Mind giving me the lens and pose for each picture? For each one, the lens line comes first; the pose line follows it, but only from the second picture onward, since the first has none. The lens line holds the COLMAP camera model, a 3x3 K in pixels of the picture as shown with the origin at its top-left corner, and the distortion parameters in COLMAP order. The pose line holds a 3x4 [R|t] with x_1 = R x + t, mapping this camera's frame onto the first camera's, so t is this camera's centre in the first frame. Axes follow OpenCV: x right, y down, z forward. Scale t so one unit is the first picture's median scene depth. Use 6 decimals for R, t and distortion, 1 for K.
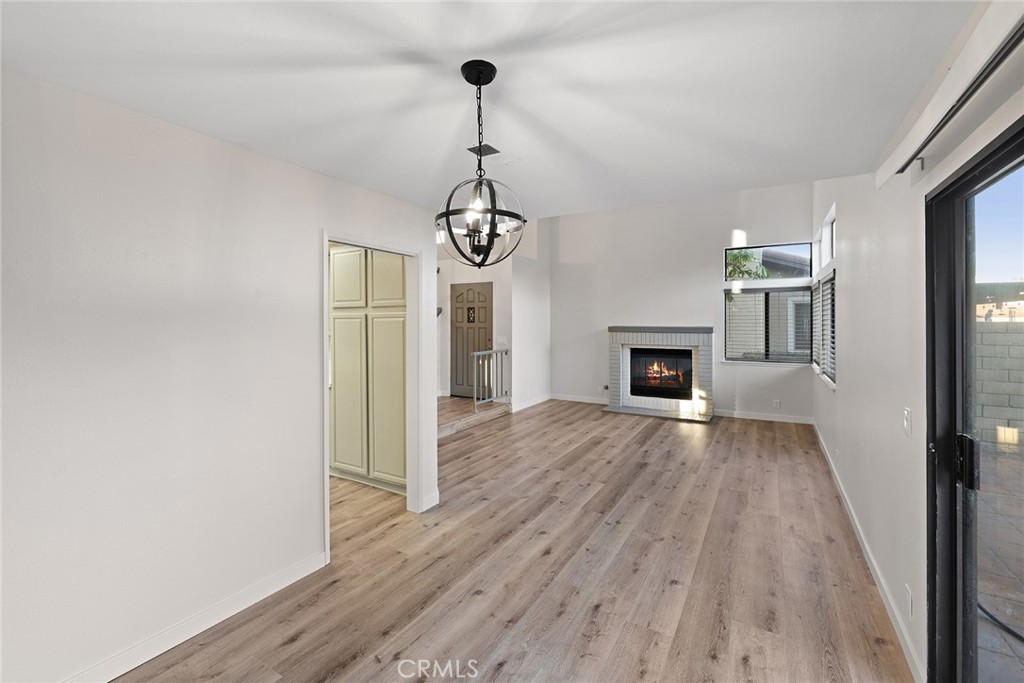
lens RADIAL K [[441.1, 0, 509.9], [0, 441.1, 320.7], [0, 0, 1]] dist [0.000360, -0.000229]
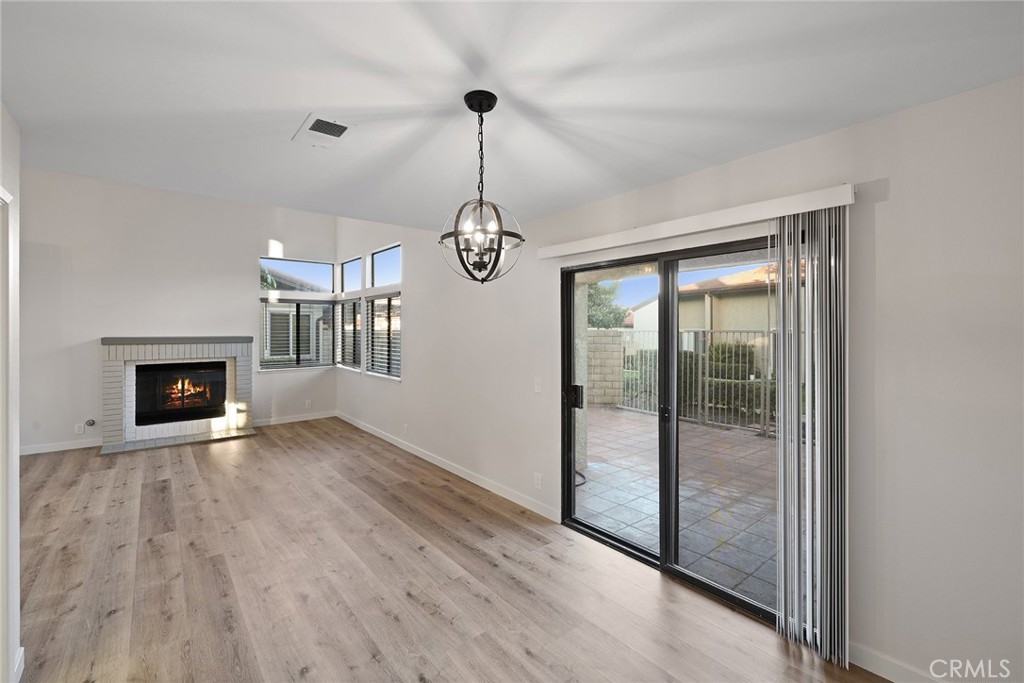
lens RADIAL K [[437.0, 0, 513.2], [0, 437.0, 327.9], [0, 0, 1]] dist [-0.000523, -0.000203]
pose [[0.339022, 0.002855, 0.940774, -0.271009], [-0.001206, 0.999996, -0.002600, -0.002005], [-0.940778, -0.000253, 0.339024, 0.146911]]
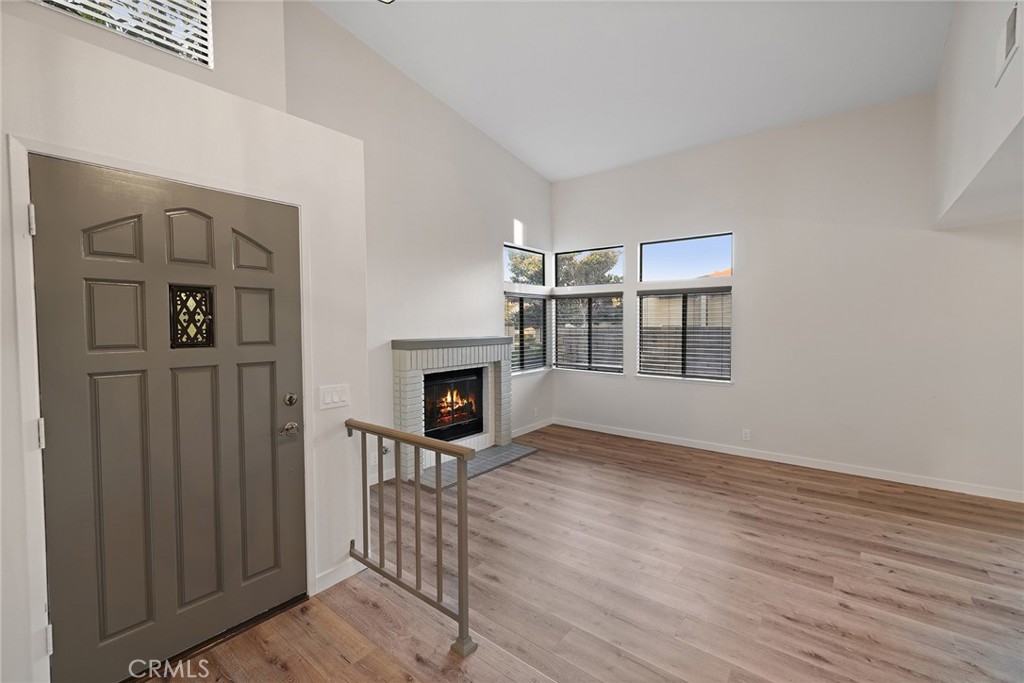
lens RADIAL K [[432.7, 0, 512.0], [0, 432.7, 341.5], [0, 0, 1]] dist [-0.001132, -0.000326]
pose [[0.135463, -0.041996, 0.989892, -0.368353], [0.005141, 0.999118, 0.041684, -0.009622], [-0.990769, -0.000557, 0.135560, 0.966014]]
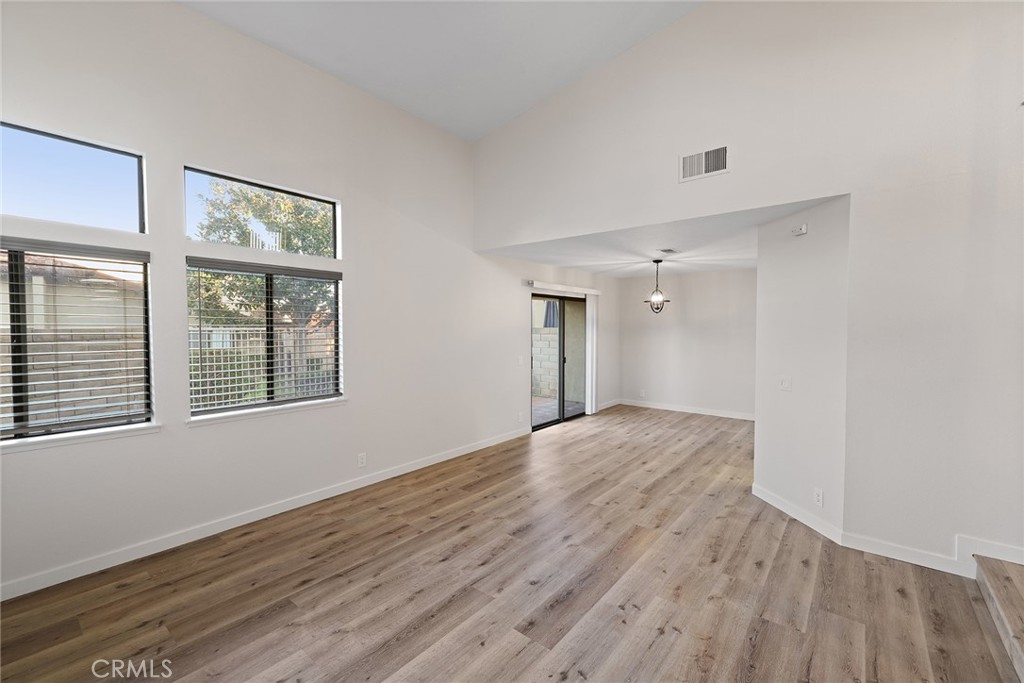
lens RADIAL K [[430.3, 0, 514.2], [0, 430.3, 341.1], [0, 0, 1]] dist [-0.000364, -0.000175]
pose [[-0.989946, -0.003893, 0.141389, 0.160634], [0.000618, 0.999493, 0.031849, -0.000112], [-0.141441, 0.031616, -0.989442, 1.246057]]
